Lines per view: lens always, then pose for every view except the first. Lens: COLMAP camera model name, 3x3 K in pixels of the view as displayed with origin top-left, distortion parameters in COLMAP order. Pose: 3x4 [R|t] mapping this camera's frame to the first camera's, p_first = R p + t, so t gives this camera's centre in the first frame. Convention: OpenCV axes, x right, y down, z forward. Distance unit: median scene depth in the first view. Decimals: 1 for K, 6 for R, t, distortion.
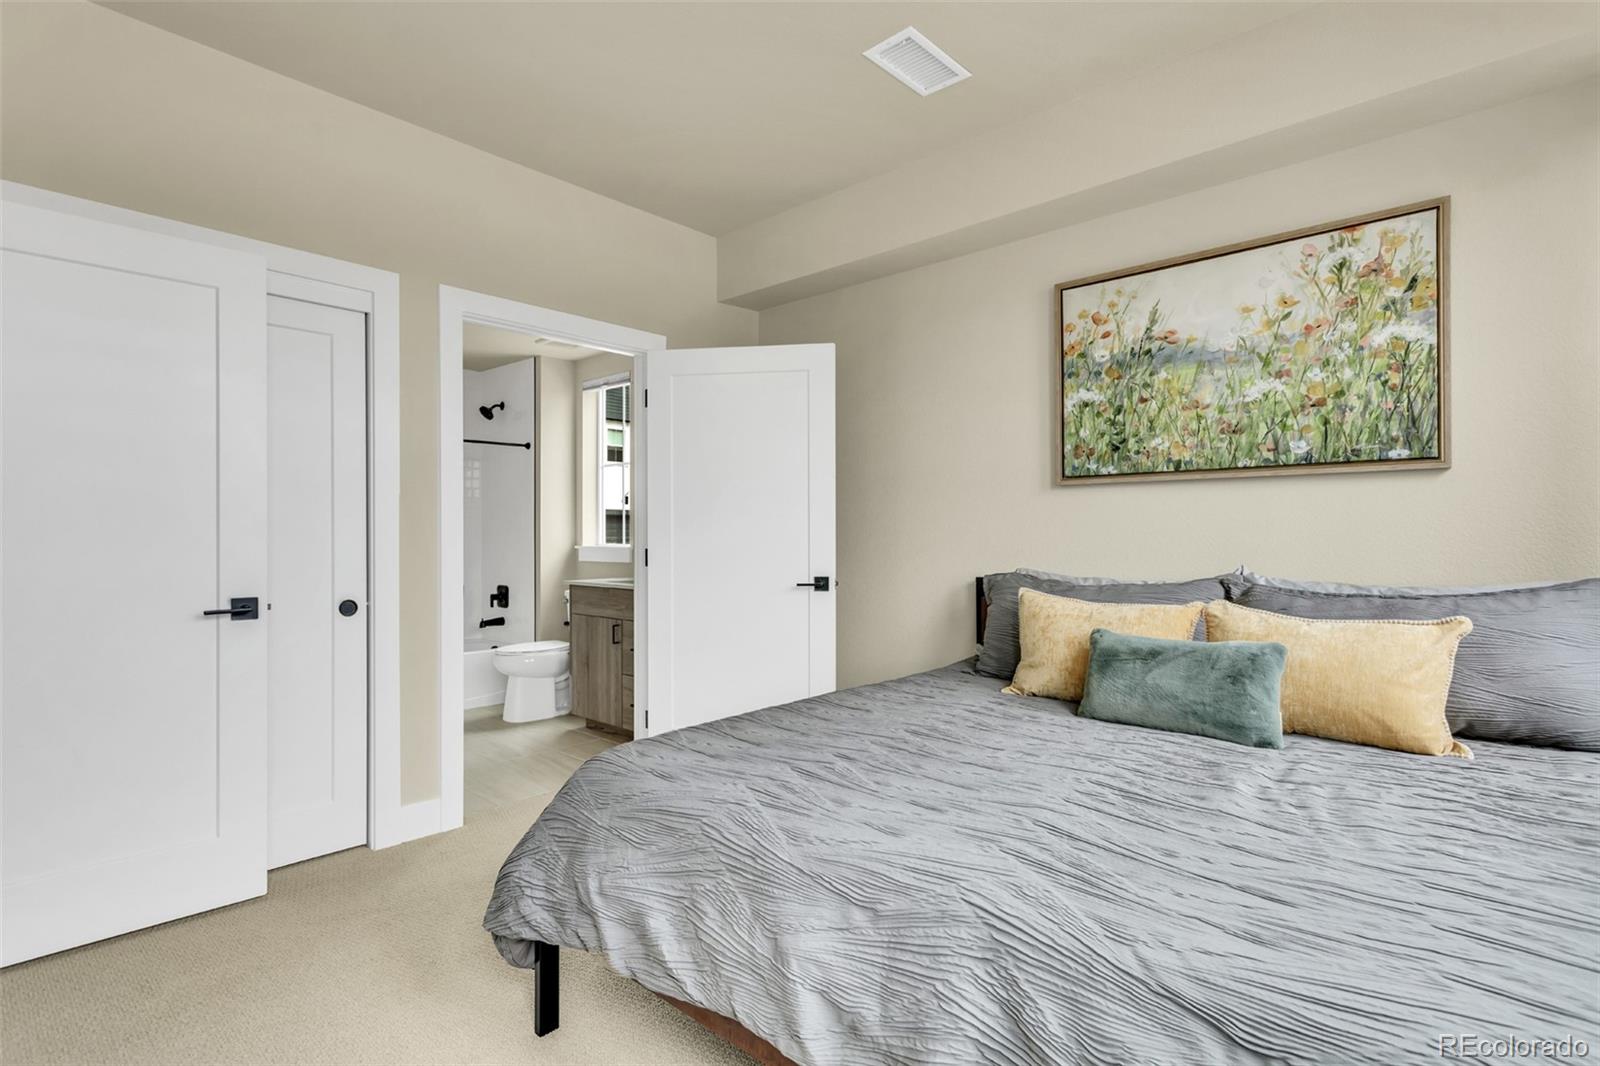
lens RADIAL K [[795.9, 0, 803.5], [0, 795.9, 535.5], [0, 0, 1]] dist [0.004785, 0.000552]
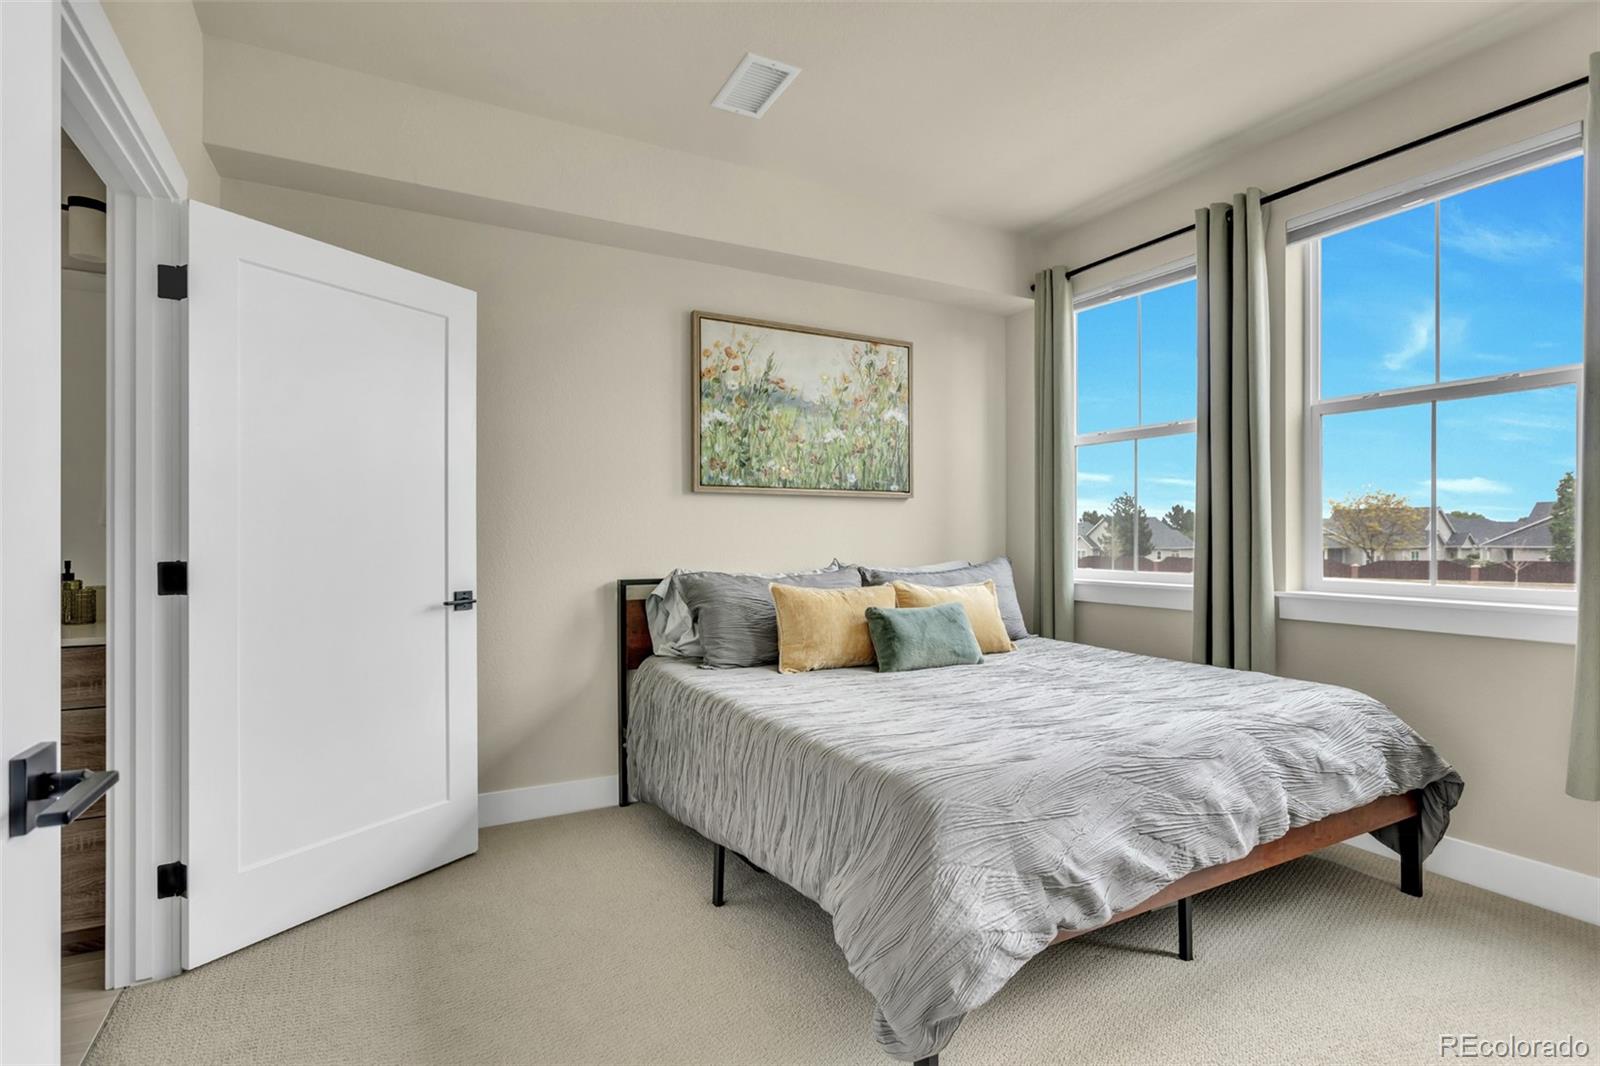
lens RADIAL K [[795.9, 0, 836.7], [0, 795.9, 532.2], [0, 0, 1]] dist [0.004785, 0.000552]
pose [[0.296068, 0.005915, 0.955149, -0.760935], [0.001929, 0.999975, -0.006791, 0.000971], [-0.955165, 0.003853, 0.296049, 0.544500]]
